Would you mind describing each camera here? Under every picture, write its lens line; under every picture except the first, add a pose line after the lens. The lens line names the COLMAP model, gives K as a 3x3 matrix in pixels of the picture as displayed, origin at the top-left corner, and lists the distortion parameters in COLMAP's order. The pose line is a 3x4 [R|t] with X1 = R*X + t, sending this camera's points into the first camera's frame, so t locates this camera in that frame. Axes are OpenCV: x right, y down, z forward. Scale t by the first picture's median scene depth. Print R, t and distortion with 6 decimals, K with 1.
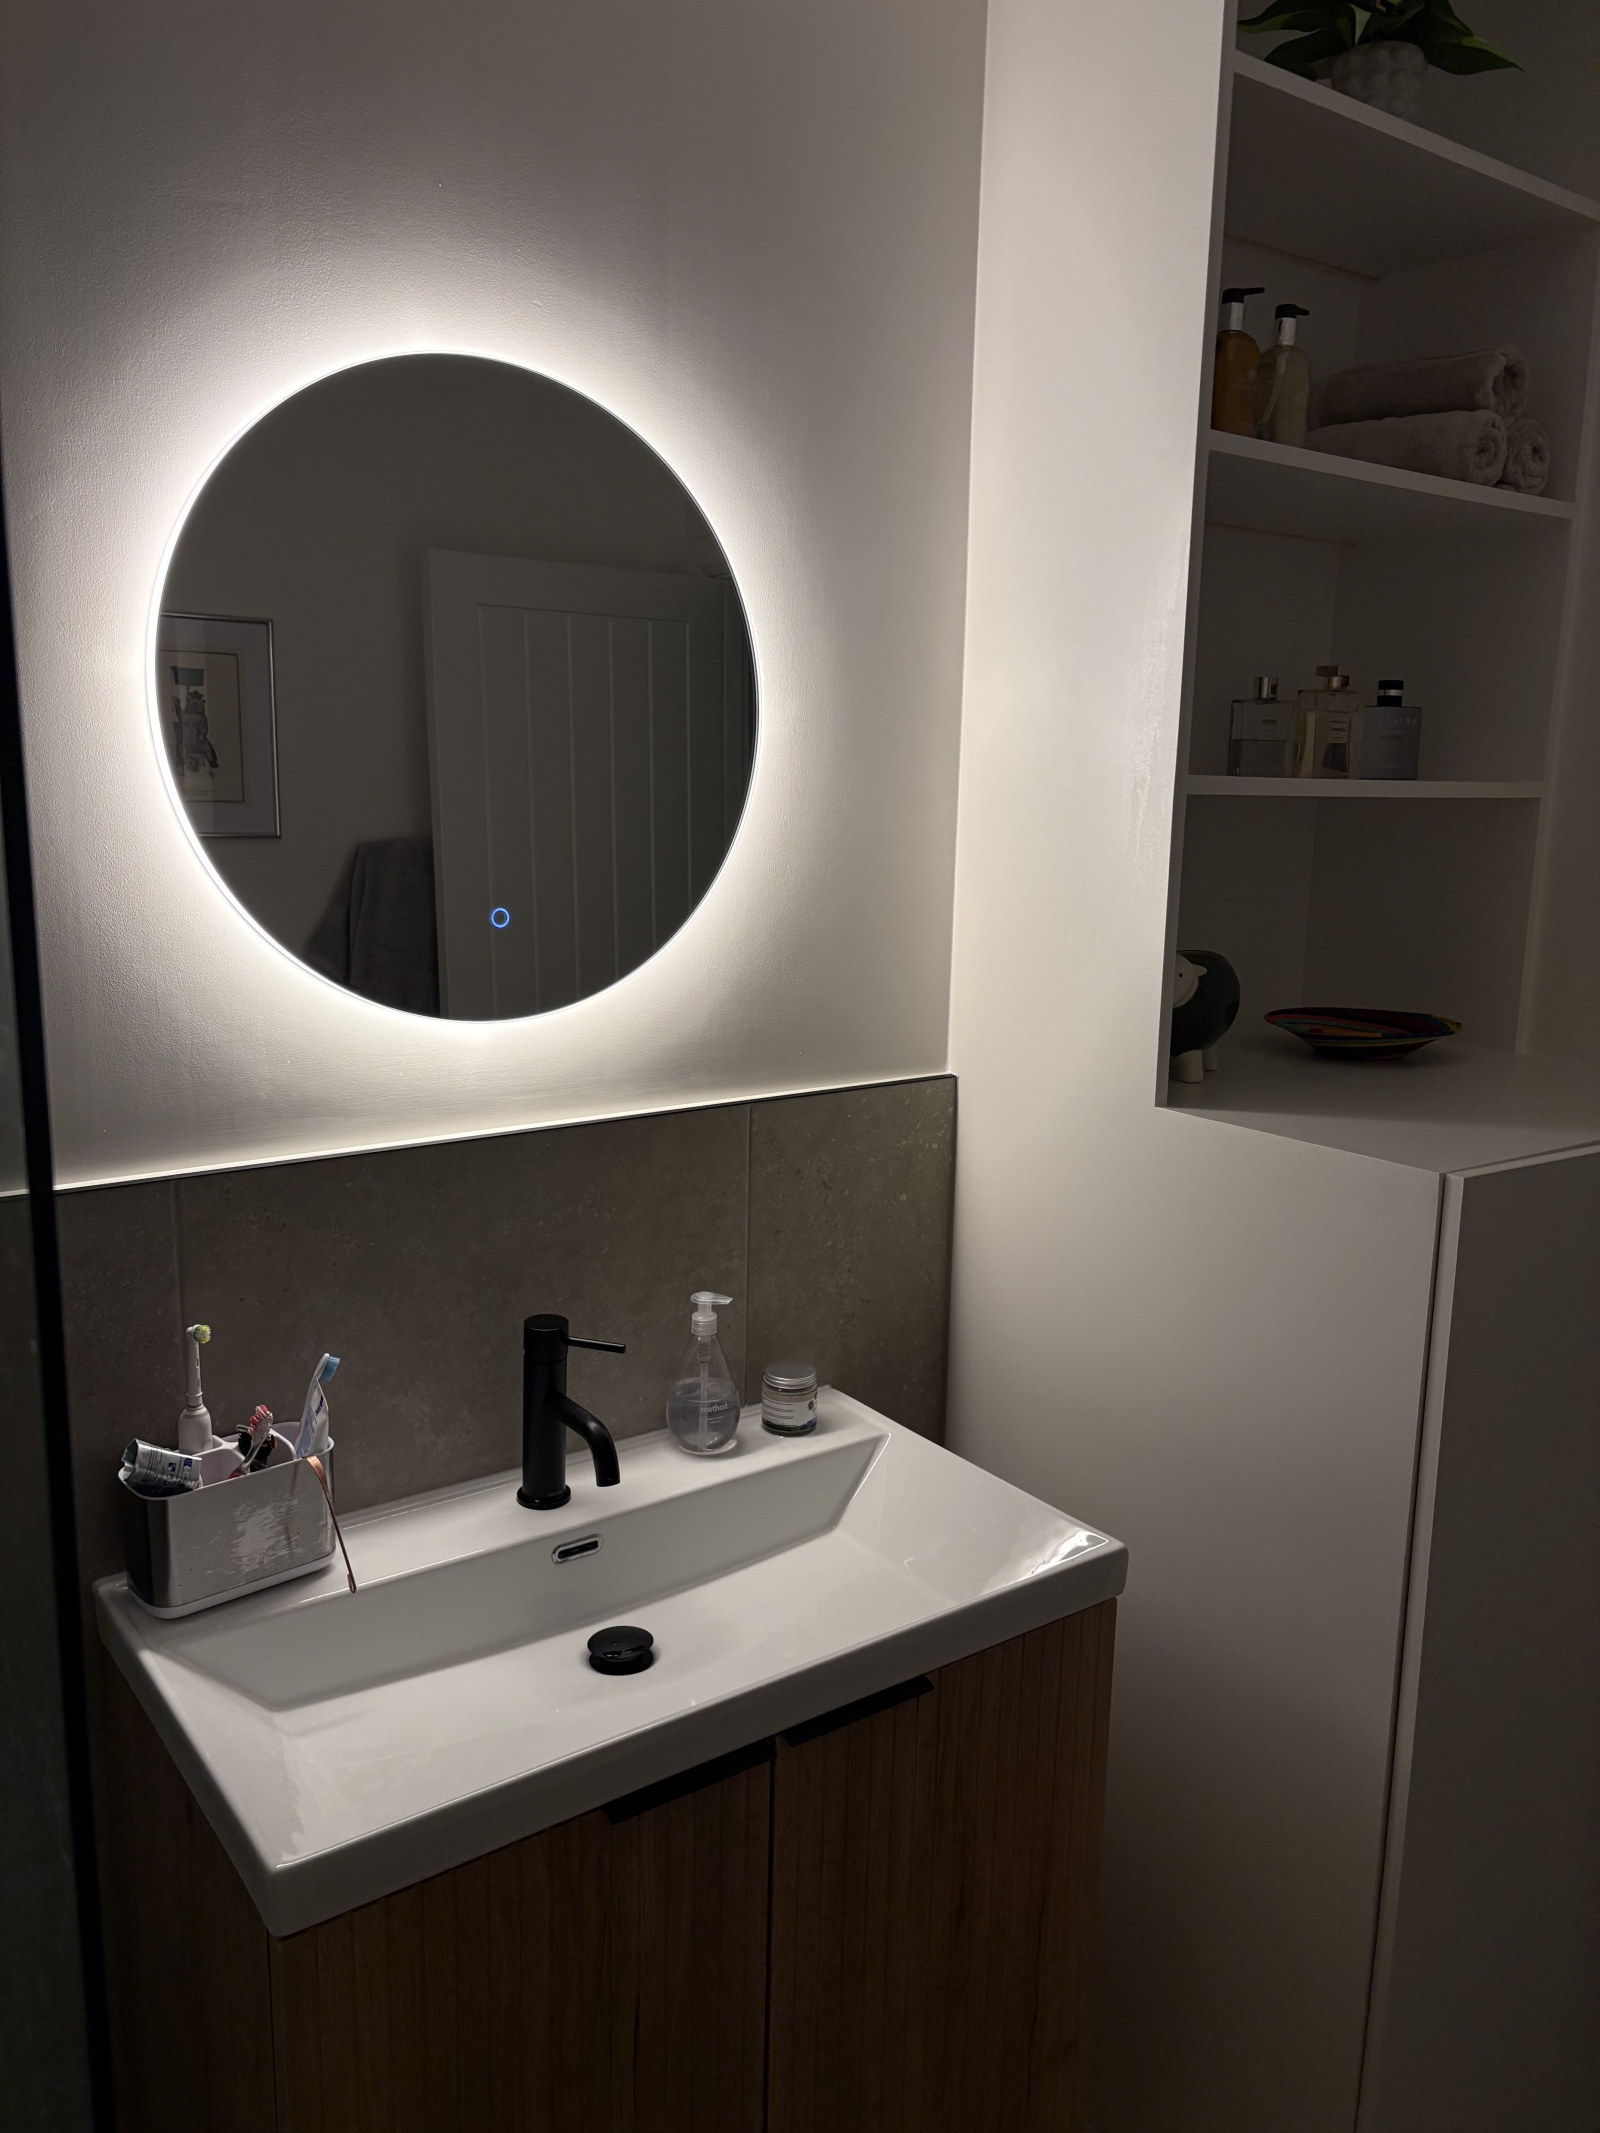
lens RADIAL K [[1683.9, 0, 800.0], [0, 1683.9, 1066.5], [0, 0, 1]] dist [0.098752, -0.085274]
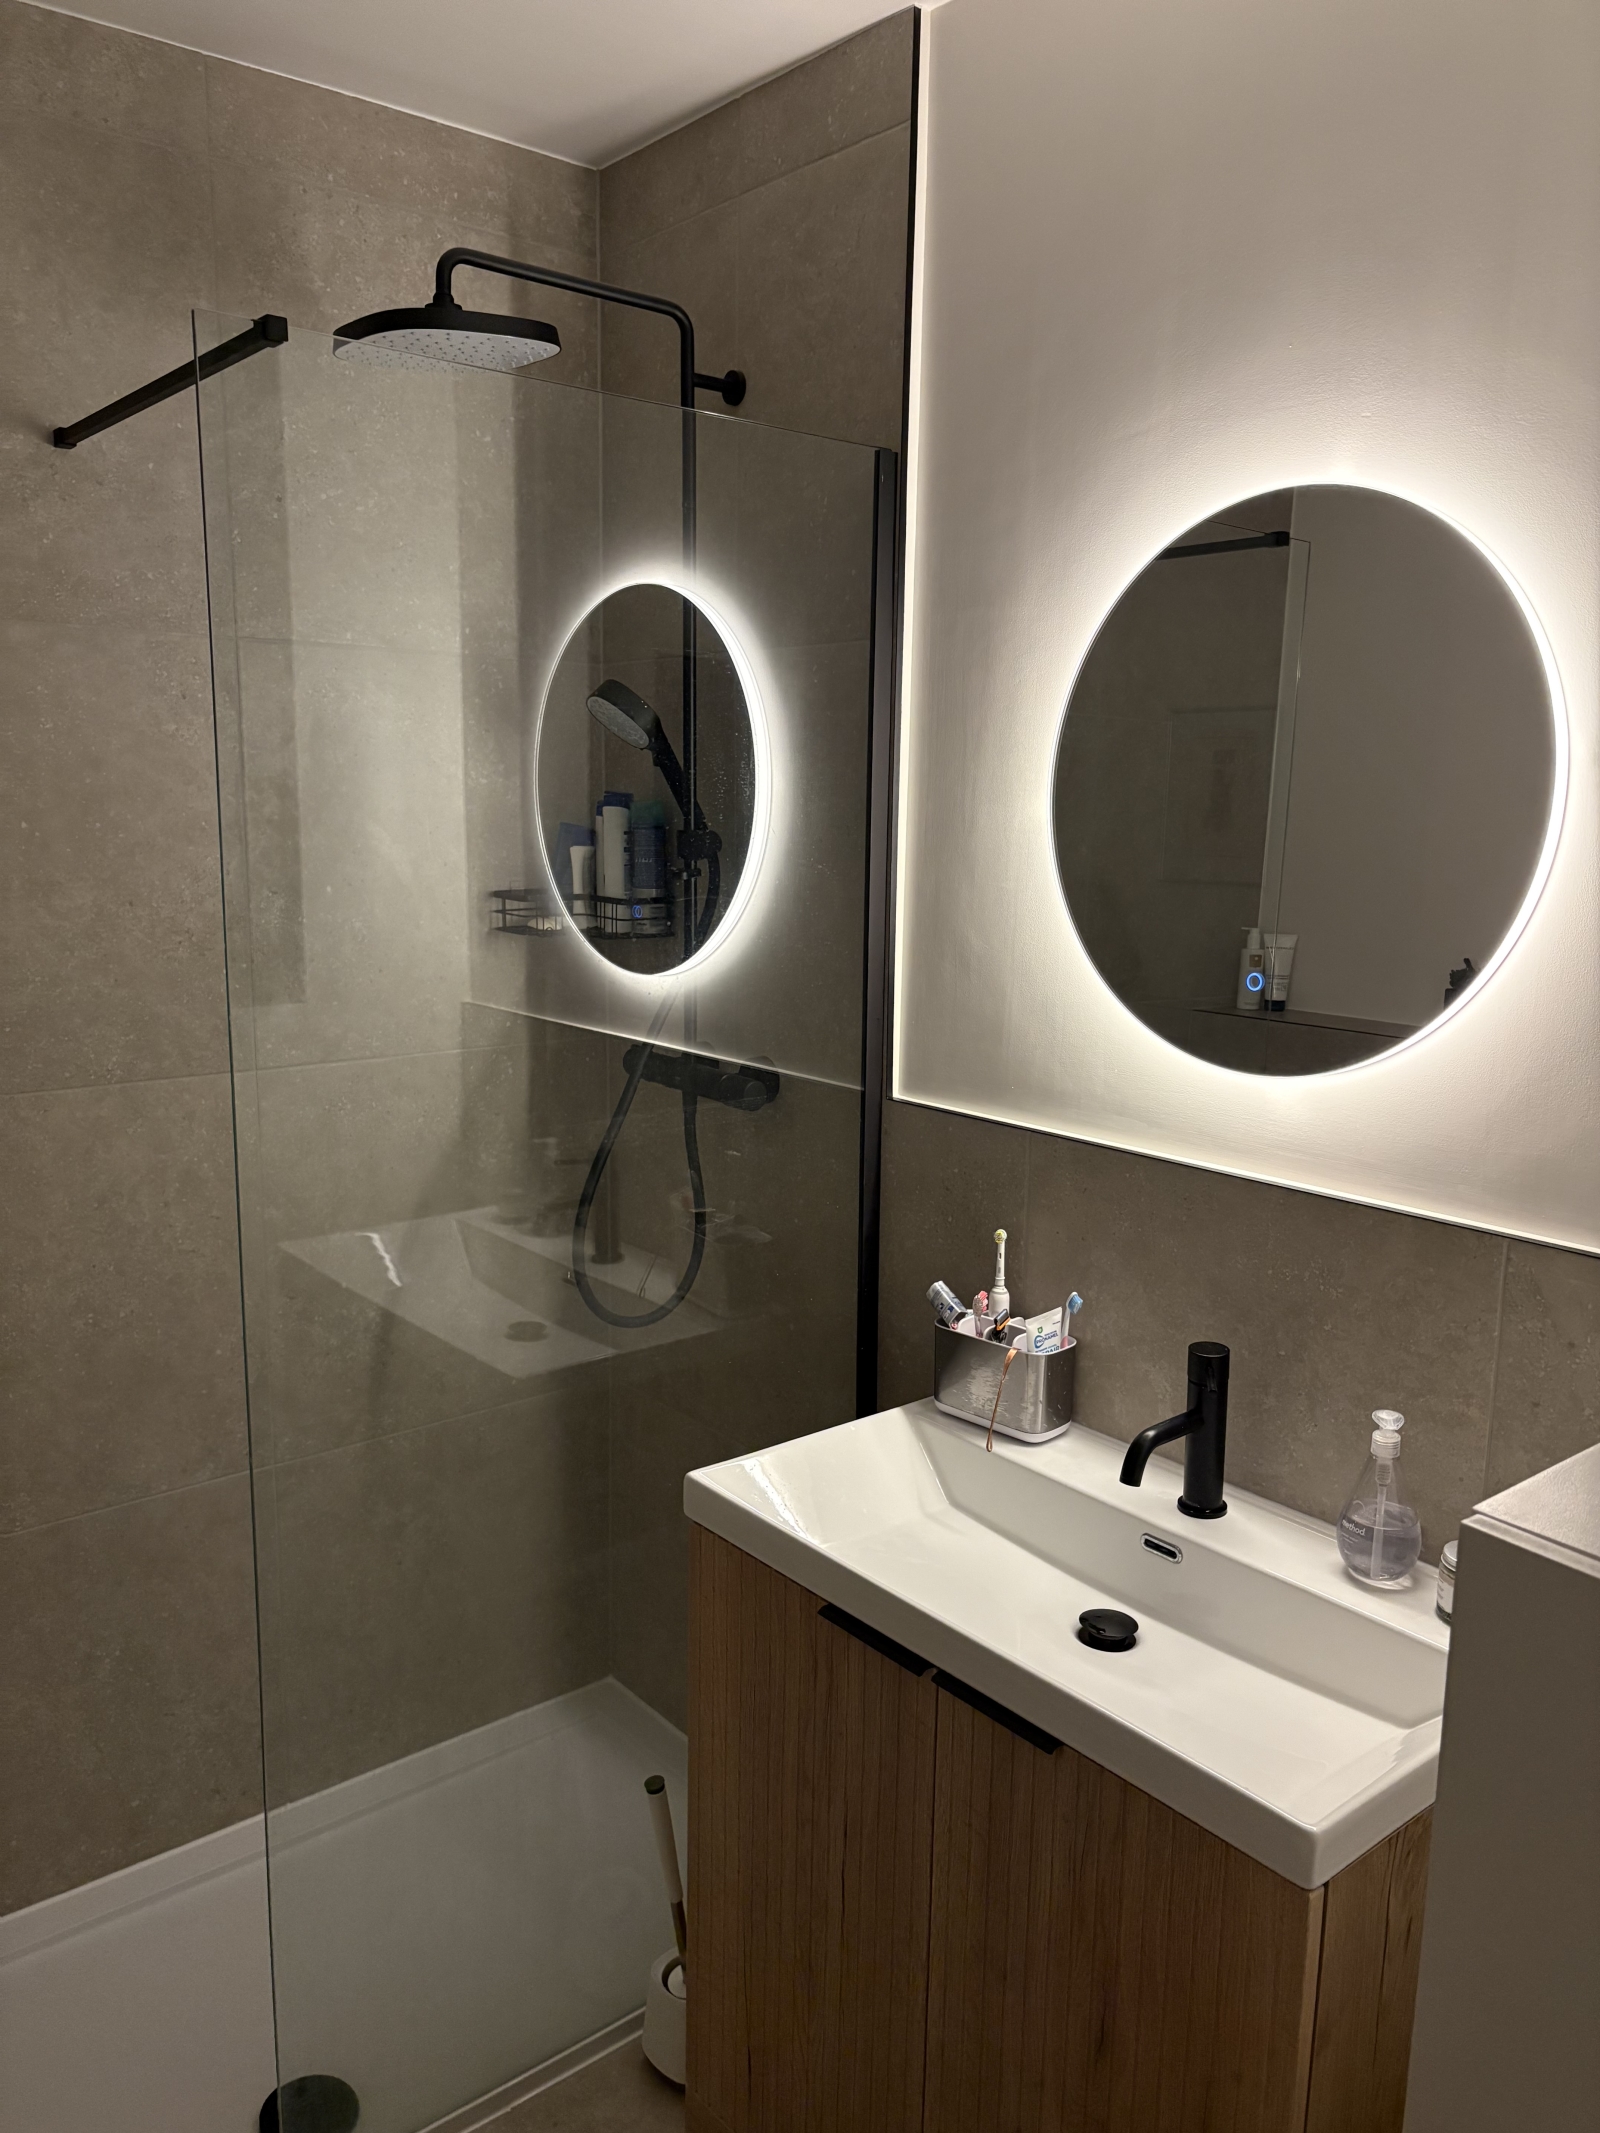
lens RADIAL K [[1604.6, 0, 800.2], [0, 1604.6, 1103.5], [0, 0, 1]] dist [0.205029, -0.163770]
pose [[0.086312, 0.176409, -0.980525, 0.868835], [-0.206817, 0.965931, 0.155578, -0.116834], [0.974565, 0.189361, 0.119855, 0.603250]]
